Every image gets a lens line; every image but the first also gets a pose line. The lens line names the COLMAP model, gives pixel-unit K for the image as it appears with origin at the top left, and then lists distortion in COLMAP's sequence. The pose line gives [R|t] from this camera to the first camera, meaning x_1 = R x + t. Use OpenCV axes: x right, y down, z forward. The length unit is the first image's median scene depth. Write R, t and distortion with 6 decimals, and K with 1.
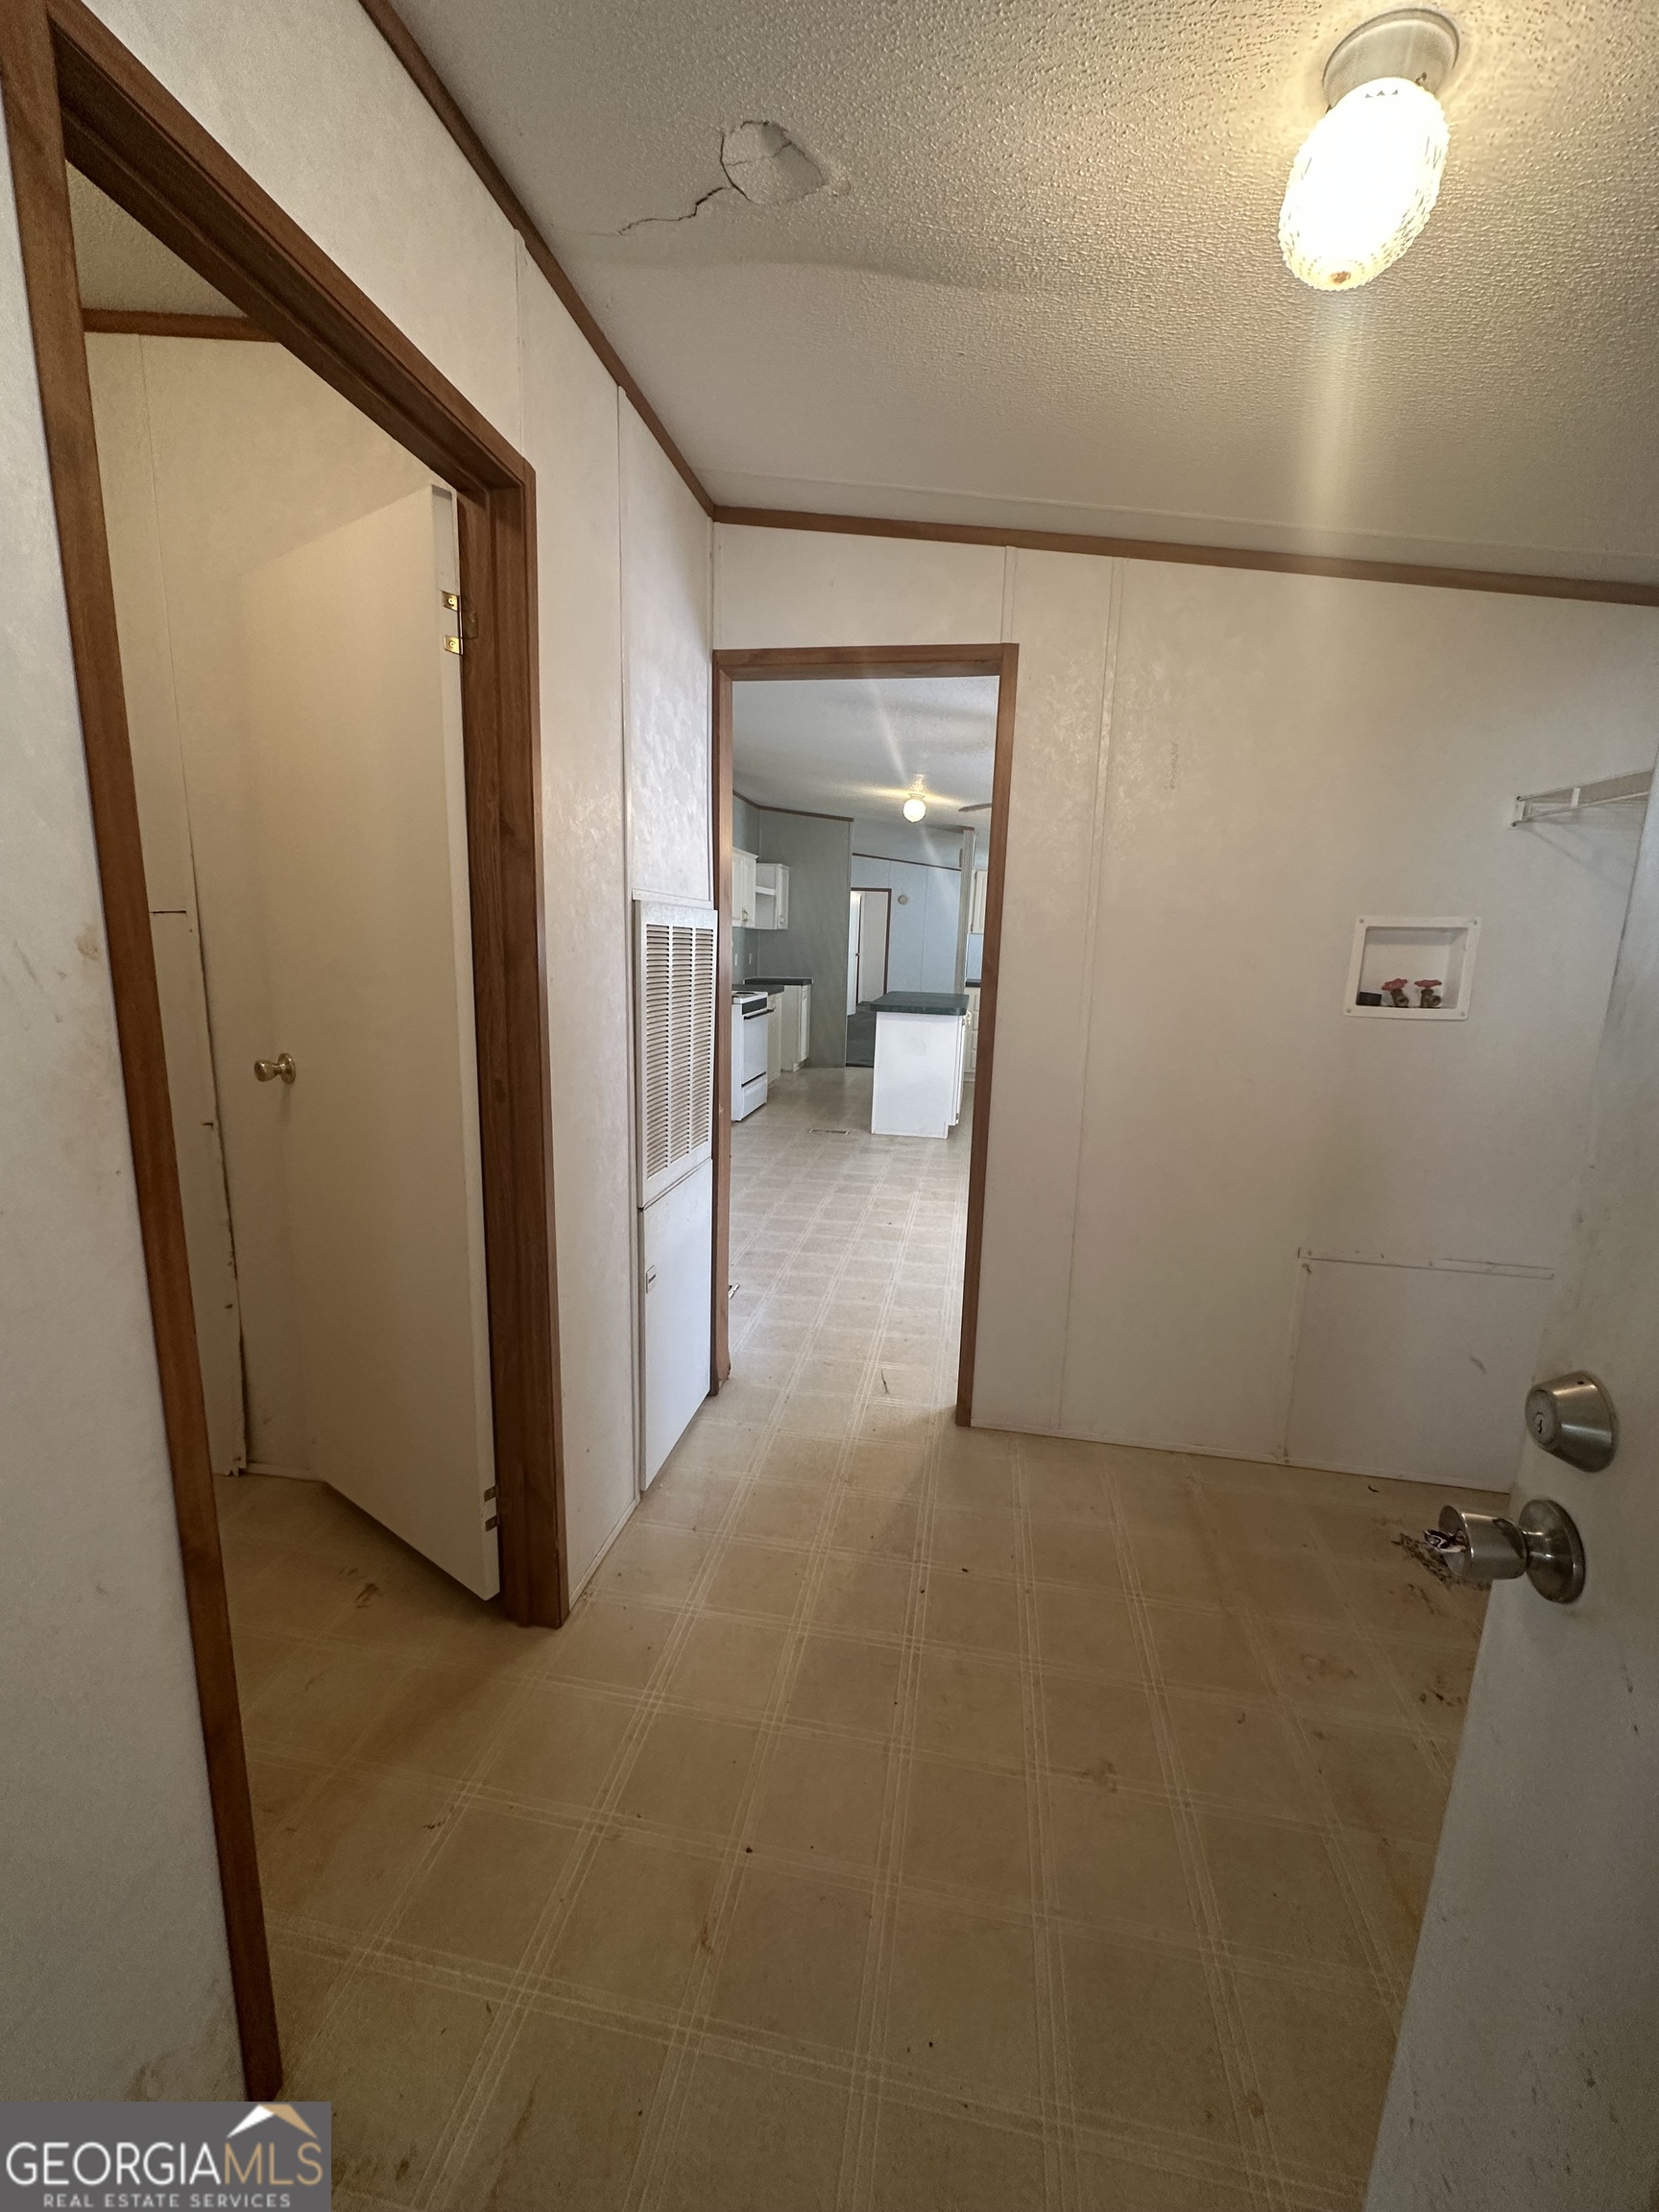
lens RADIAL K [[892.4, 0, 828.1], [0, 892.4, 1113.1], [0, 0, 1]] dist [-0.004647, 0.001157]
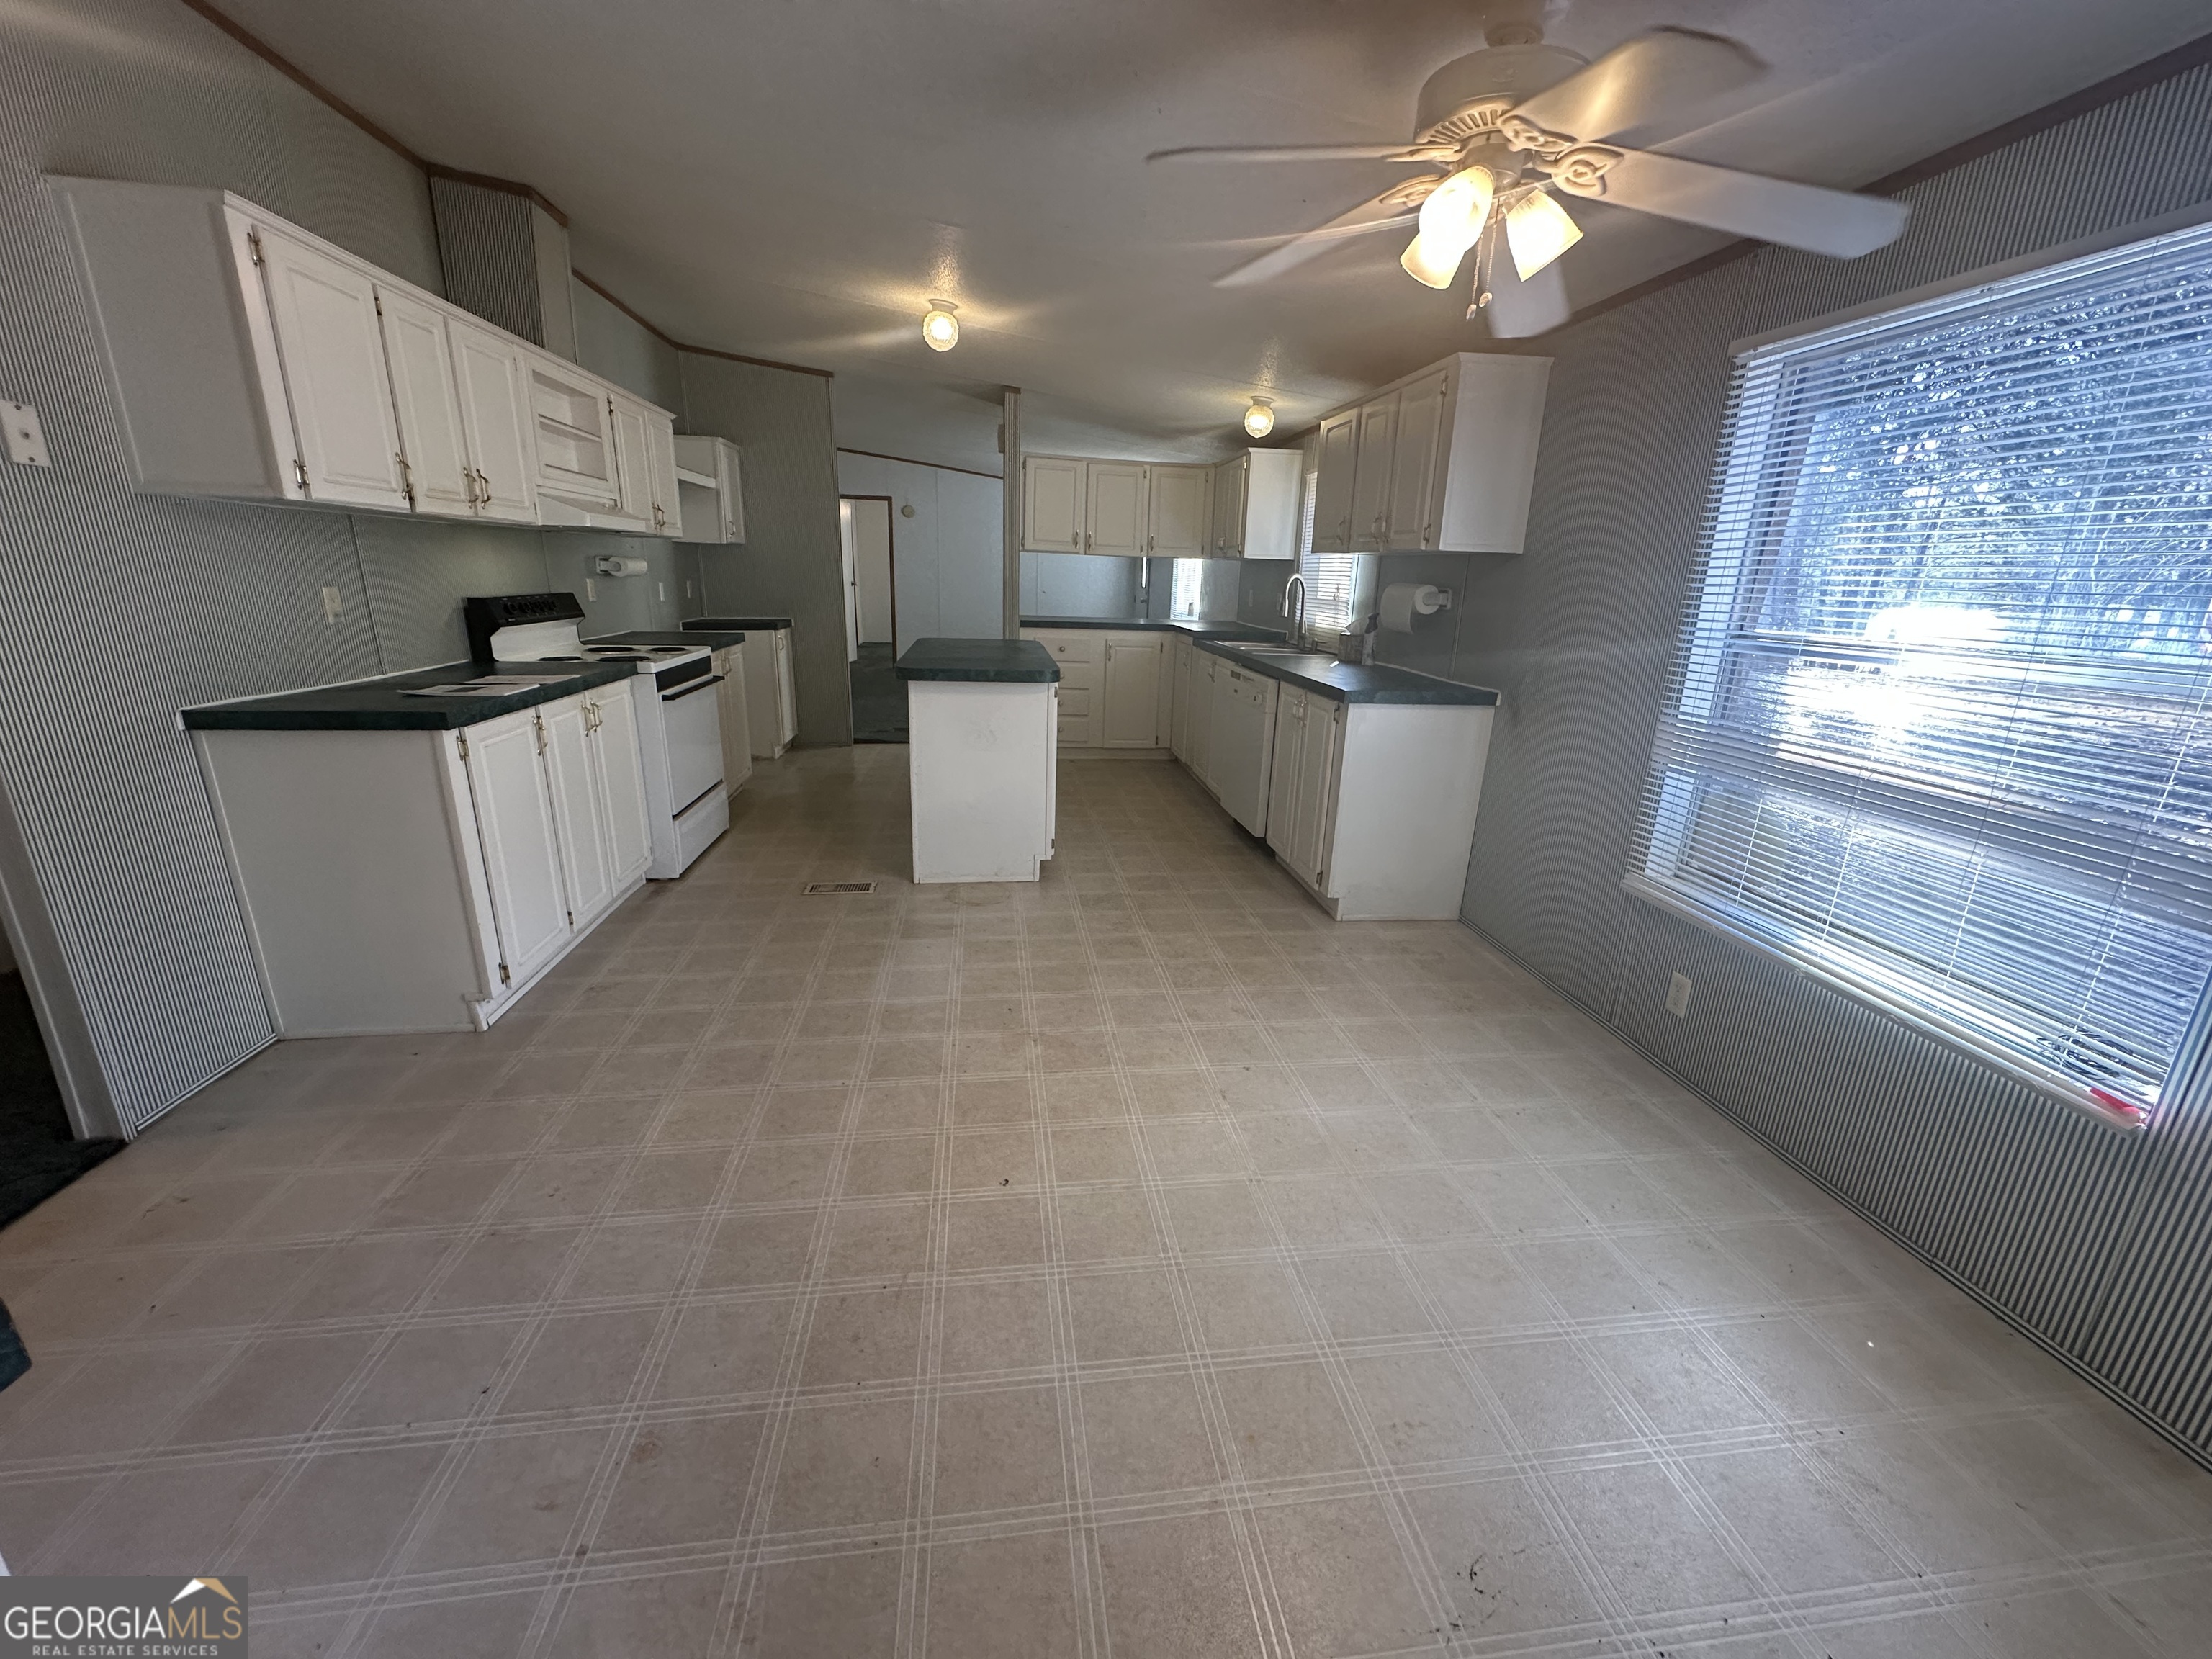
lens RADIAL K [[892.4, 0, 1119.6], [0, 892.4, 830.5], [0, 0, 1]] dist [-0.004647, 0.001157]
pose [[0.950307, -0.087913, 0.298645, 0.003526], [0.059383, 0.992874, 0.103315, -0.065521], [-0.305600, -0.080447, 0.948756, 0.380721]]
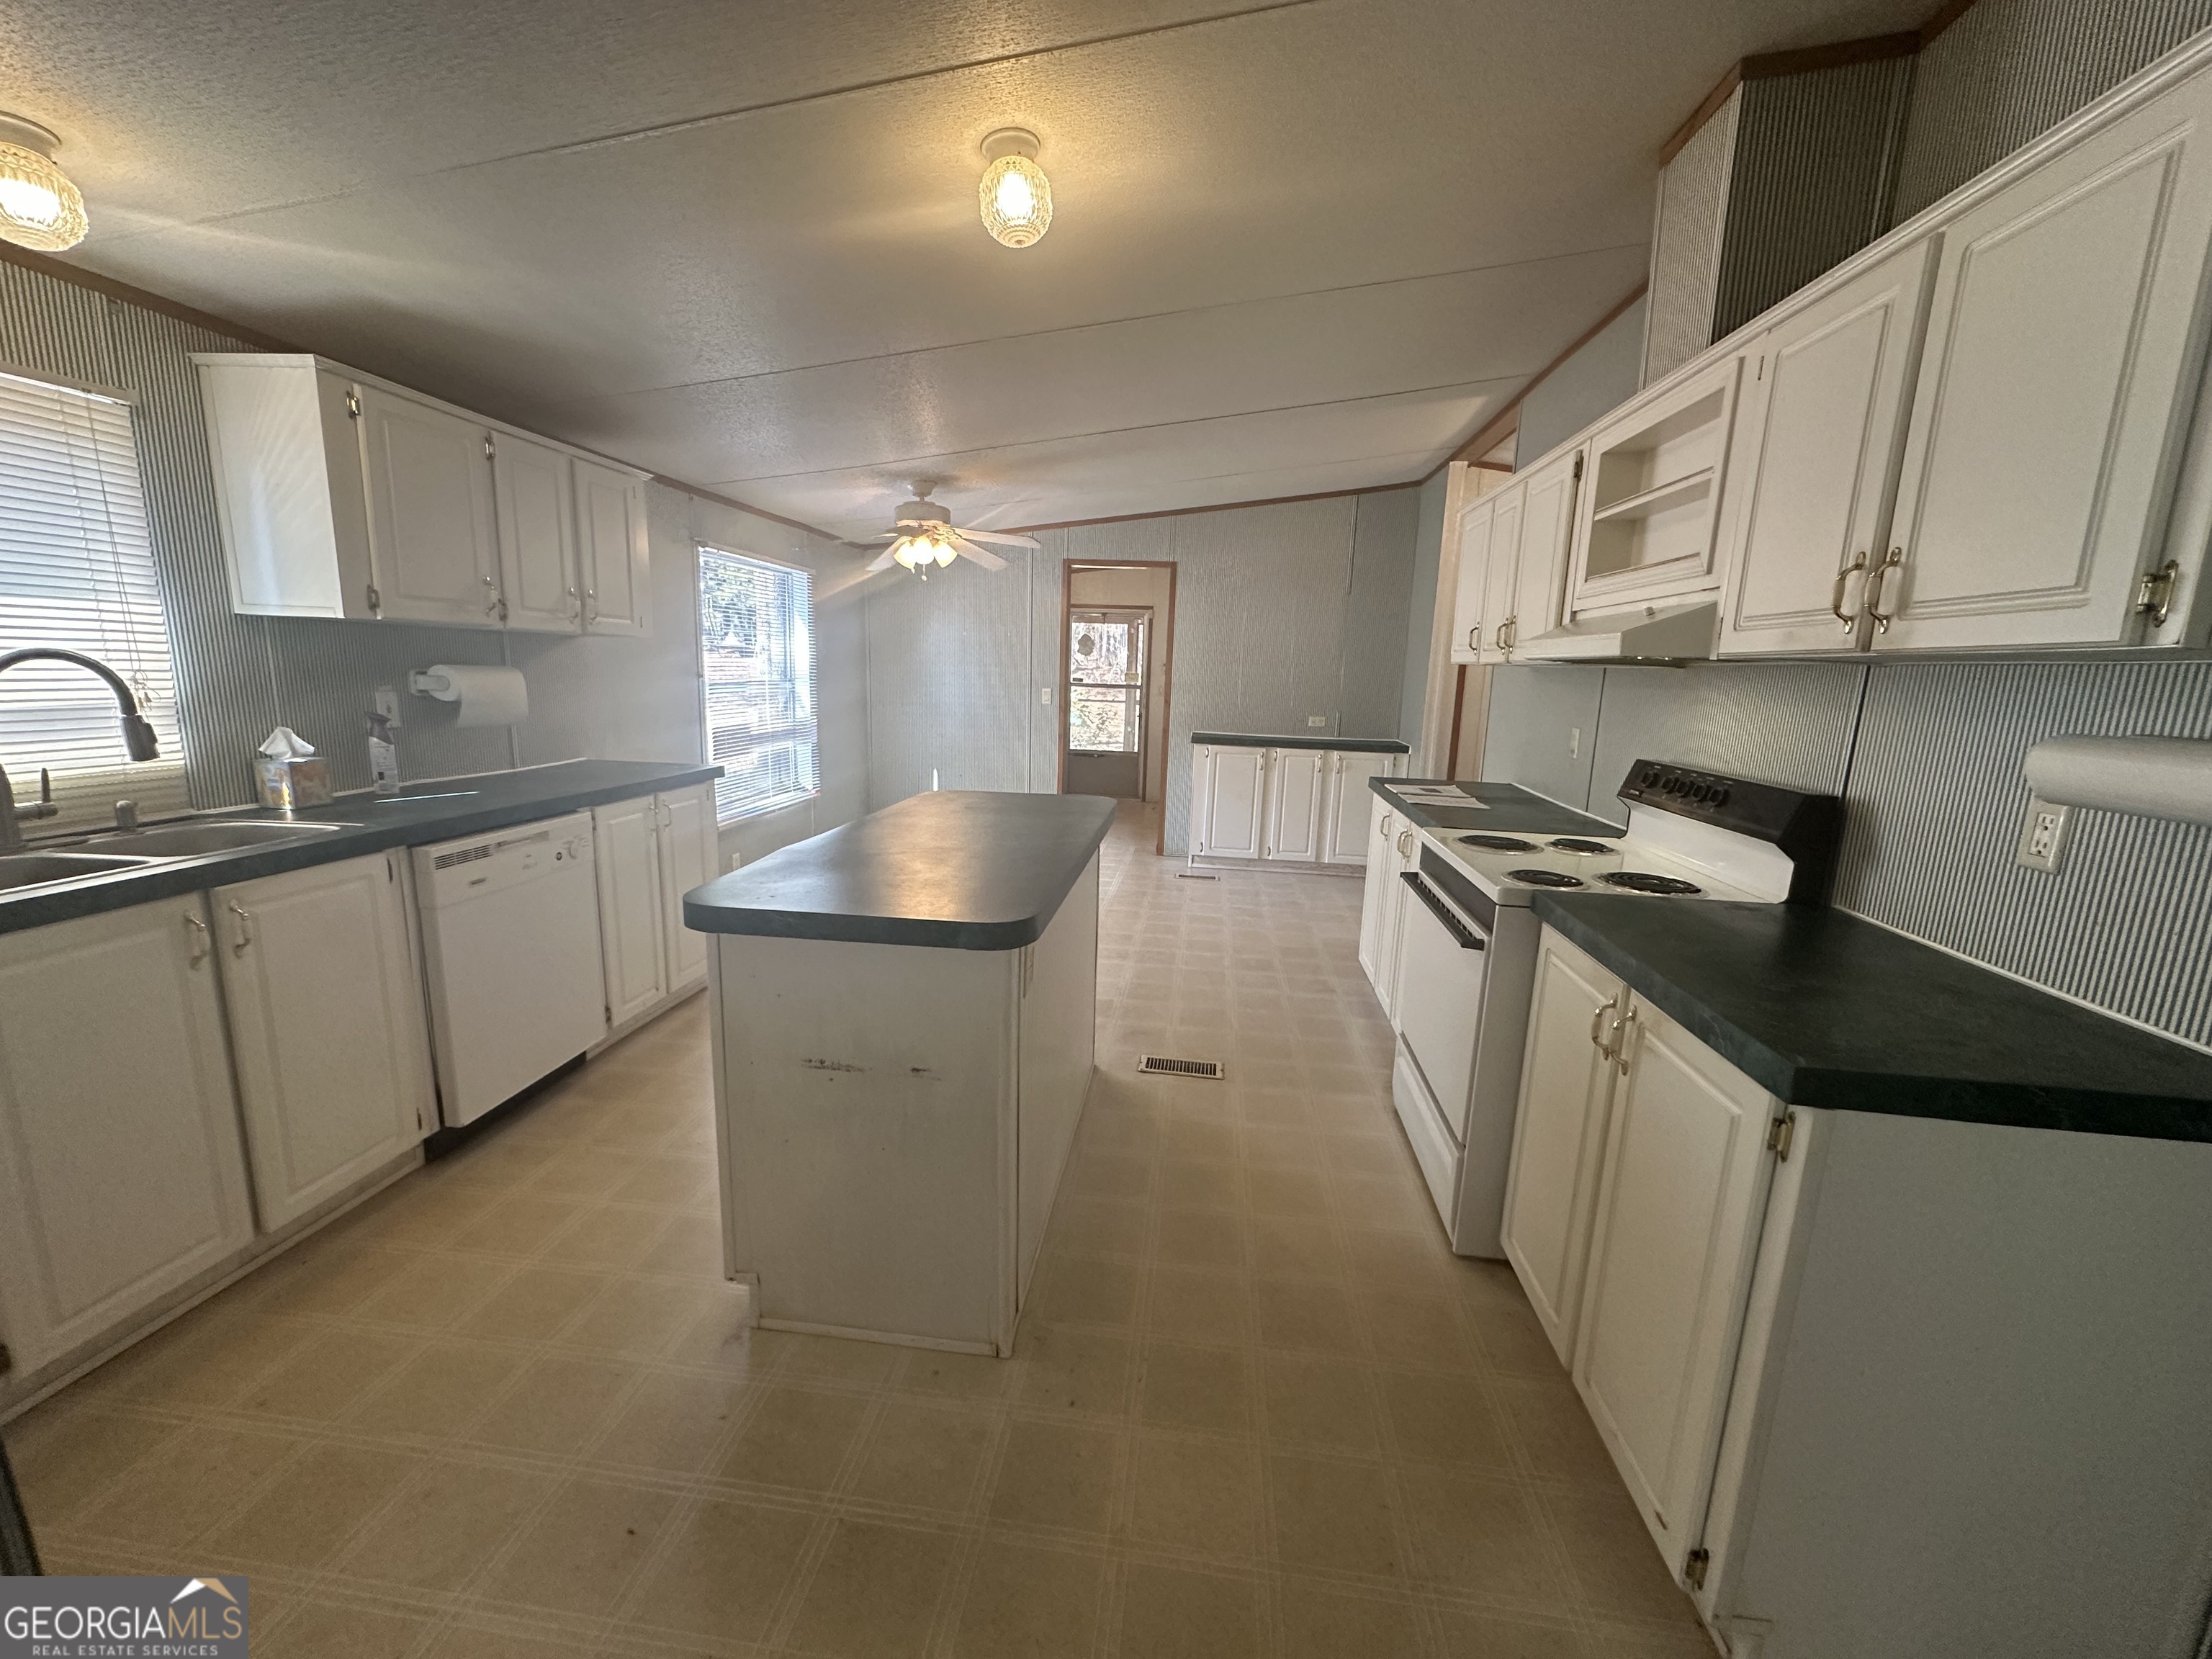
lens RADIAL K [[892.4, 0, 1110.9], [0, 892.4, 830.8], [0, 0, 1]] dist [-0.004647, 0.001157]
pose [[-0.995705, -0.052449, -0.076293, 0.081165], [-0.077434, 0.923494, 0.375717, -0.271339], [0.050750, 0.380011, -0.923589, 1.365966]]
